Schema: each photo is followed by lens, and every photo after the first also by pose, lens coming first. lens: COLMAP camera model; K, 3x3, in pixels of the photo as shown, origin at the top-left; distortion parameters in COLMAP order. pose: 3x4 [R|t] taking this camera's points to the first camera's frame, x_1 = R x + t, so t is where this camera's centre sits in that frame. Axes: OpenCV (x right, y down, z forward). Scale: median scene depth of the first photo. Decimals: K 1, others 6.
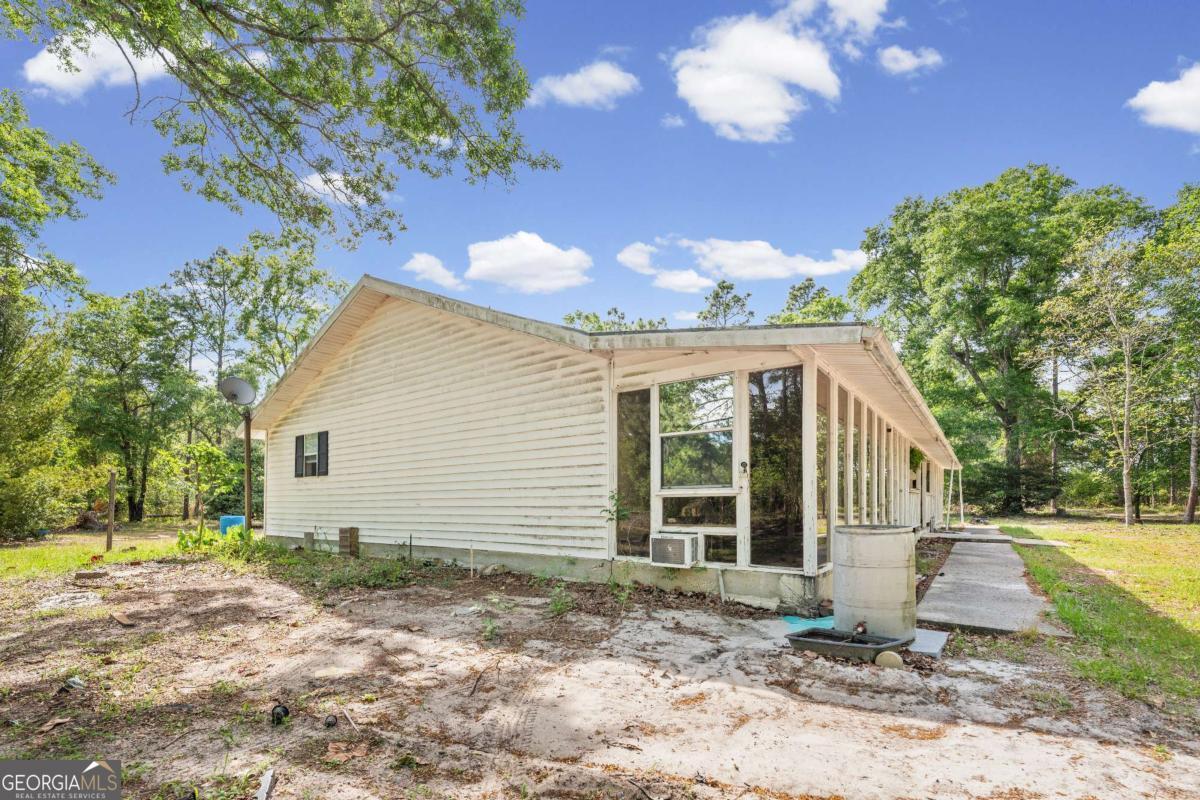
lens RADIAL K [[497.7, 0, 606.2], [0, 497.7, 449.3], [0, 0, 1]] dist [0.003131, 0.001257]
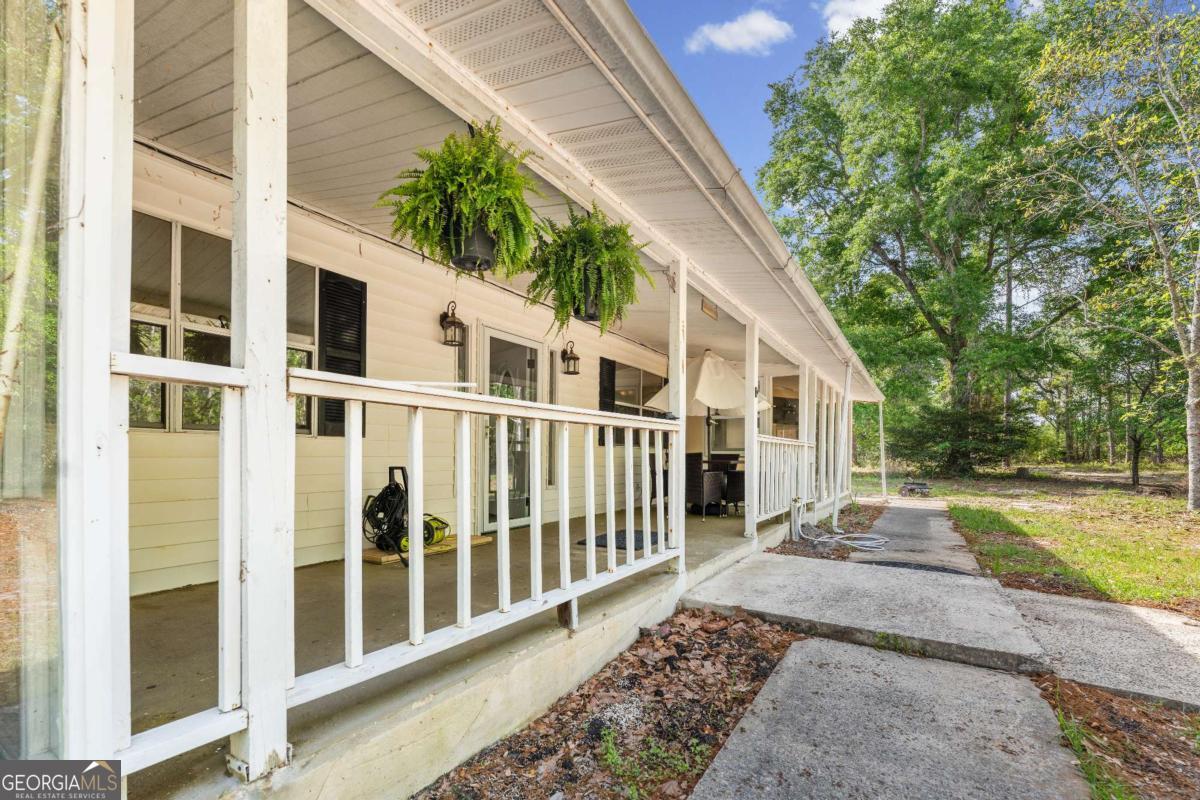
lens RADIAL K [[497.7, 0, 596.4], [0, 497.7, 399.4], [0, 0, 1]] dist [0.003131, 0.001257]
pose [[0.997735, 0.011214, 0.066322, 0.228626], [-0.010803, 0.999920, -0.006557, 0.029398], [-0.066390, 0.005825, 0.997777, 0.298636]]
